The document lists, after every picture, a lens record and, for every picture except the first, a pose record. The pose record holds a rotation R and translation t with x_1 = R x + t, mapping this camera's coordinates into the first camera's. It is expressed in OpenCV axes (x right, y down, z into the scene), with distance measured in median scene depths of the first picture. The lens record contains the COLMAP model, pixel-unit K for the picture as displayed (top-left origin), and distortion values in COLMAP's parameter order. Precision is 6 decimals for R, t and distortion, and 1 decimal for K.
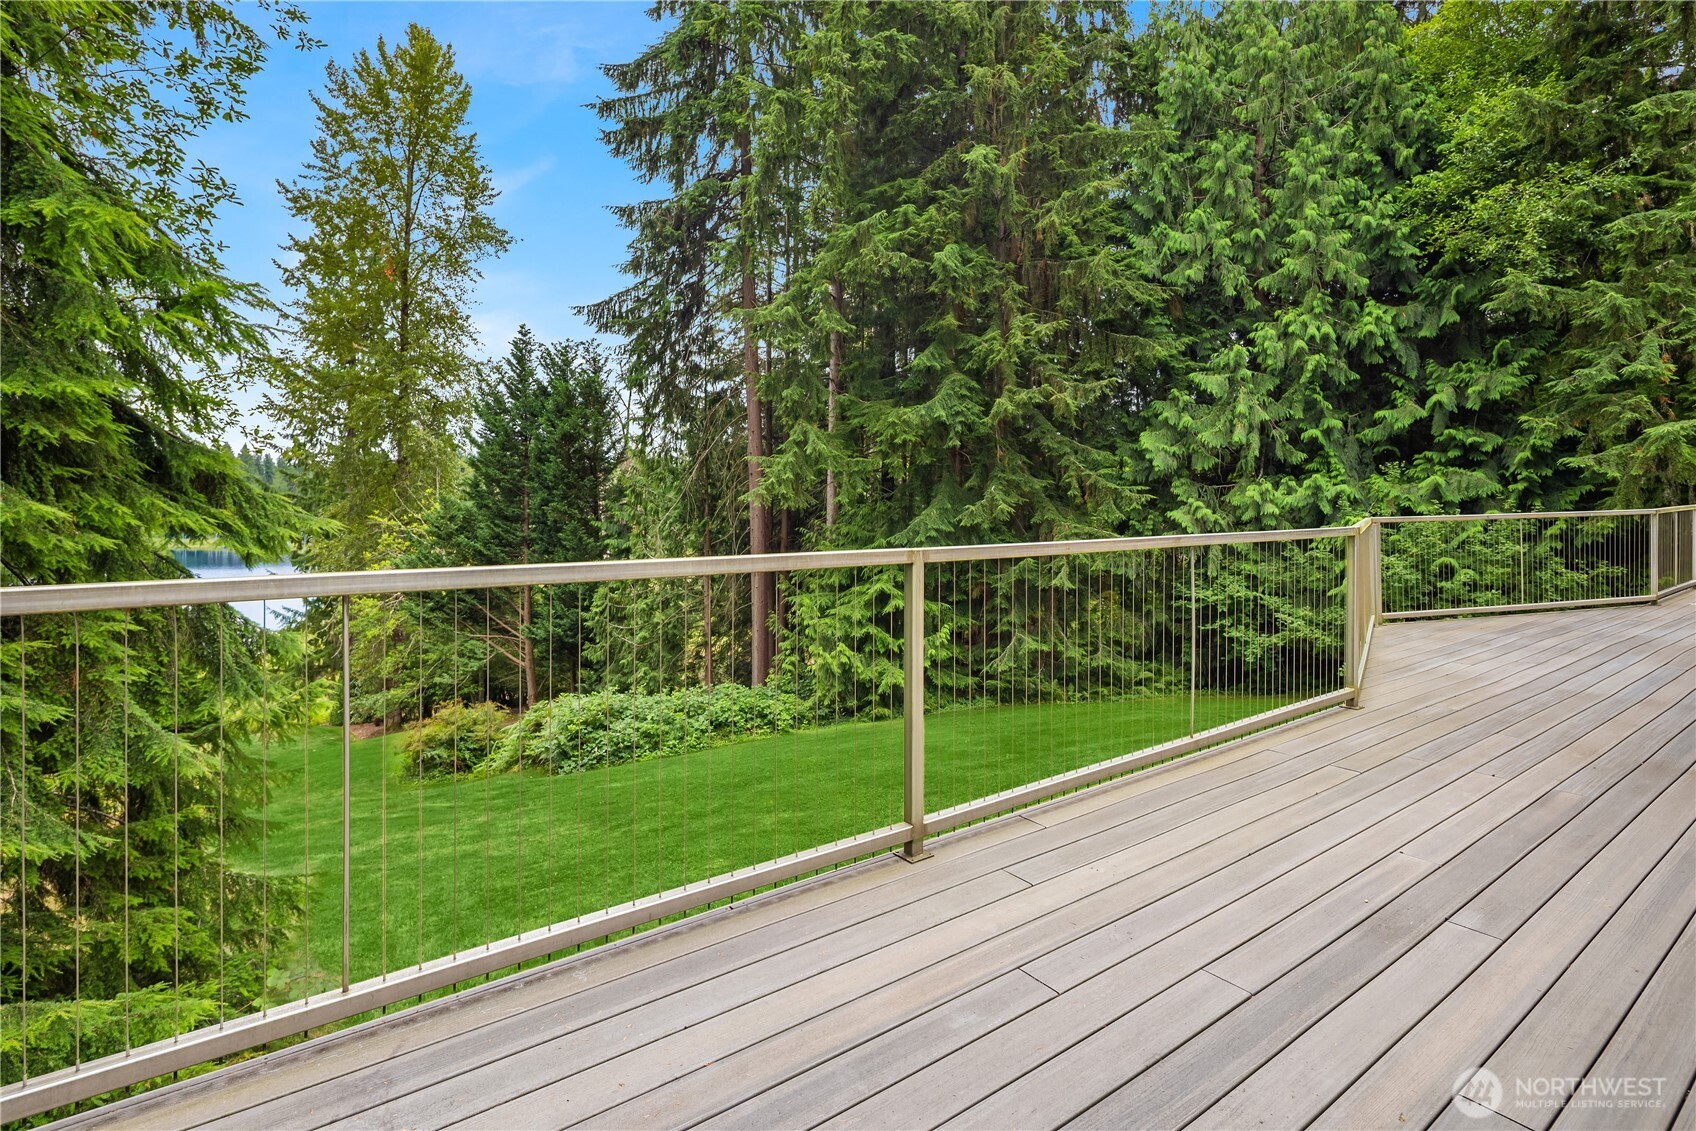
lens RADIAL K [[817.5, 0, 843.5], [0, 817.5, 559.7], [0, 0, 1]] dist [-0.001437, -0.000212]
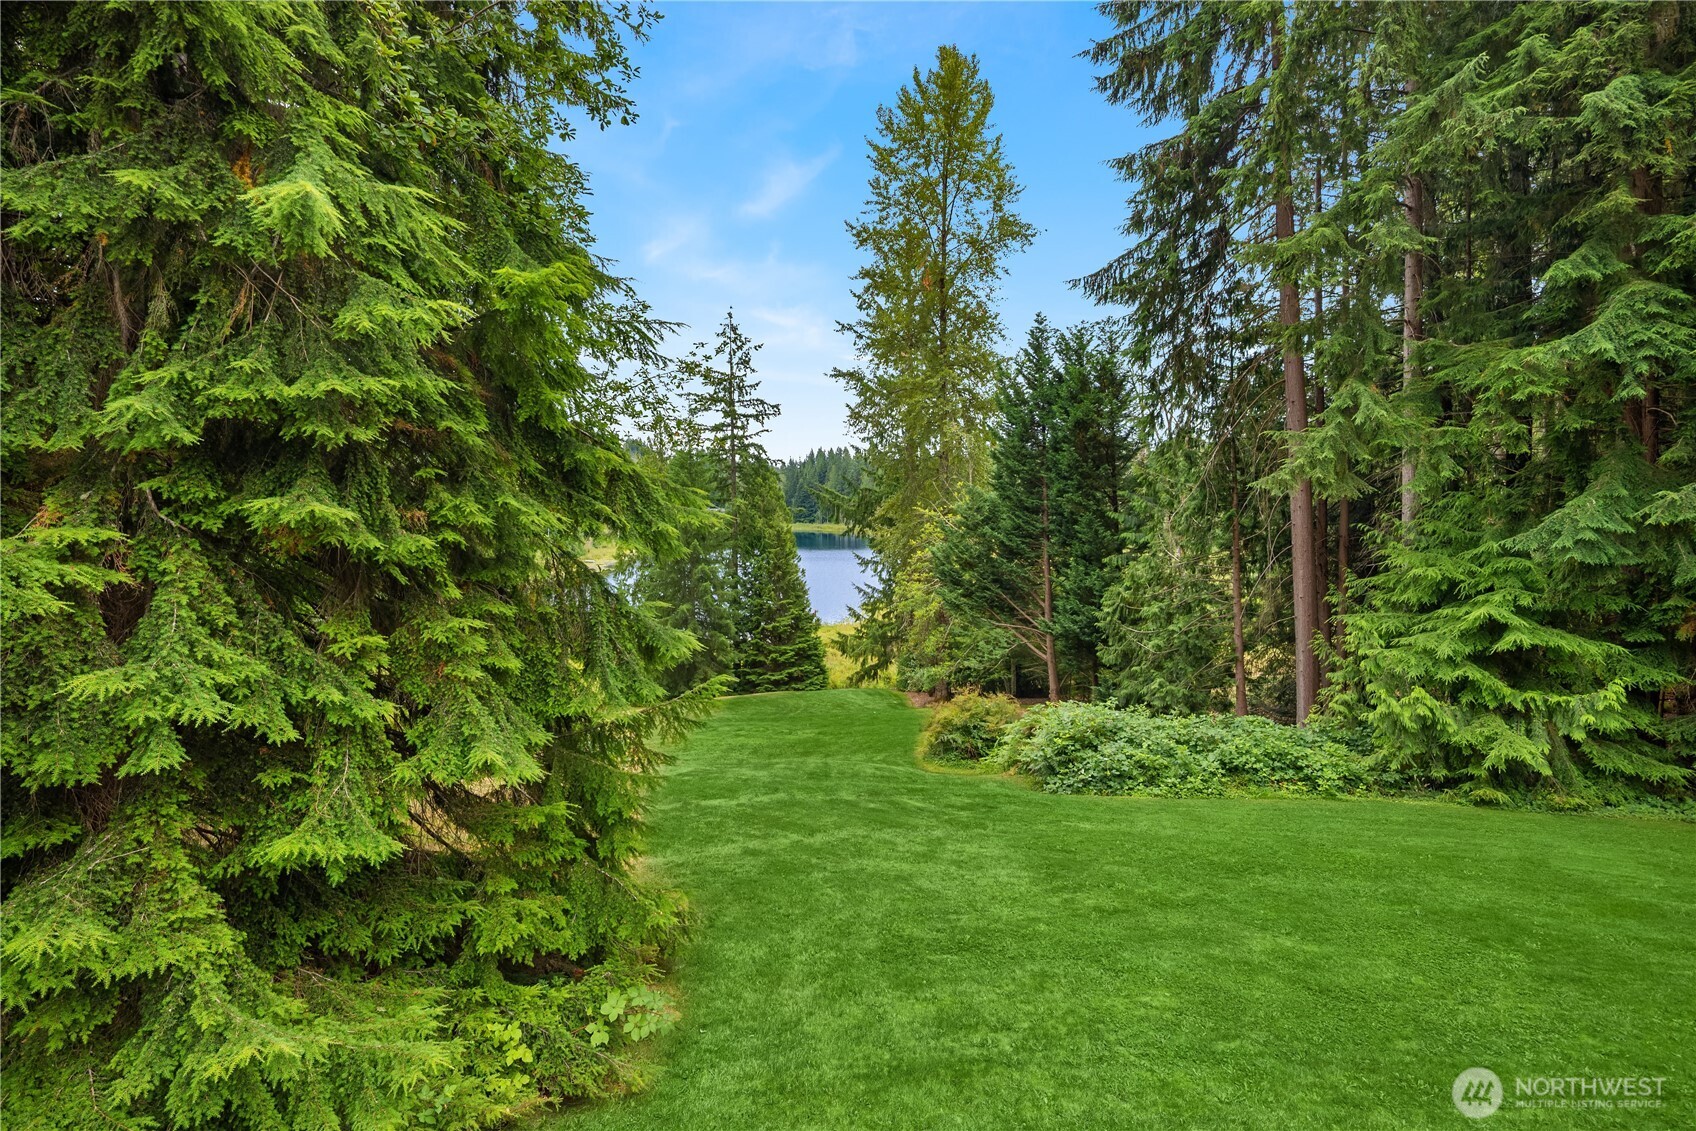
lens RADIAL K [[823.8, 0, 847.5], [0, 823.8, 515.9], [0, 0, 1]] dist [-0.001913, -0.001422]
pose [[0.799901, 0.005252, -0.600109, 0.024774], [-0.029917, 0.999067, -0.031135, -0.008186], [0.599386, 0.042858, 0.799312, 0.108494]]
